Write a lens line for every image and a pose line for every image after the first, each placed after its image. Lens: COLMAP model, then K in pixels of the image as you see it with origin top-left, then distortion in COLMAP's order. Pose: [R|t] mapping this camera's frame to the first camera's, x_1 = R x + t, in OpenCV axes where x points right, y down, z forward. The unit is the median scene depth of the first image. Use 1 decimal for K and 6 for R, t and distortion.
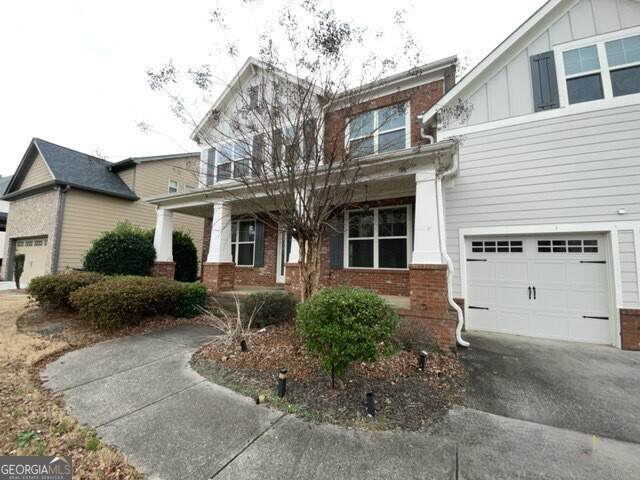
lens RADIAL K [[267.5, 0, 319.7], [0, 267.5, 237.2], [0, 0, 1]] dist [-0.011103, -0.000443]
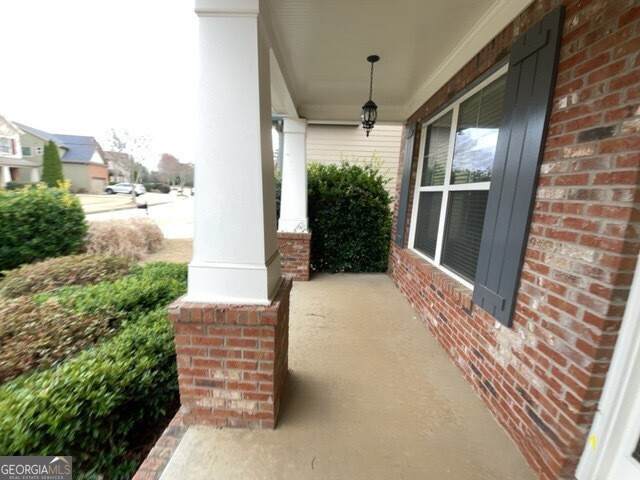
lens RADIAL K [[267.5, 0, 319.1], [0, 267.5, 240.7], [0, 0, 1]] dist [-0.011103, -0.000443]
pose [[0.434366, 0.156075, -0.887111, -0.121033], [0.078540, 0.974560, 0.209916, 0.007129], [0.897306, -0.160854, 0.411058, 0.848067]]
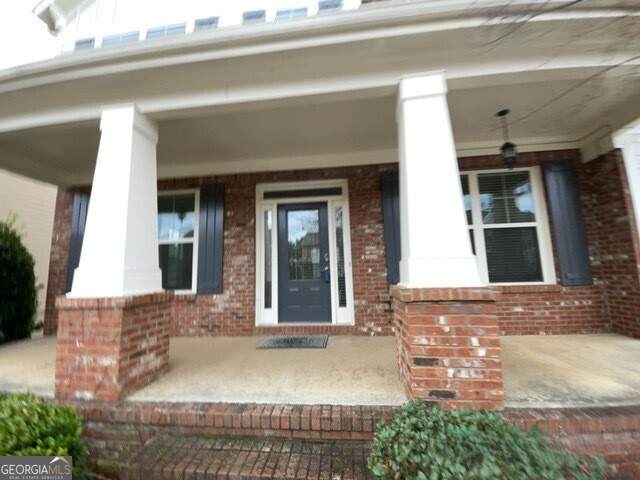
lens RADIAL K [[267.5, 0, 318.8], [0, 267.5, 239.6], [0, 0, 1]] dist [-0.011103, -0.000443]
pose [[0.927999, 0.000499, 0.372582, -0.235834], [0.006791, 0.999810, -0.018252, 0.030558], [-0.372521, 0.019468, 0.927820, 0.530118]]
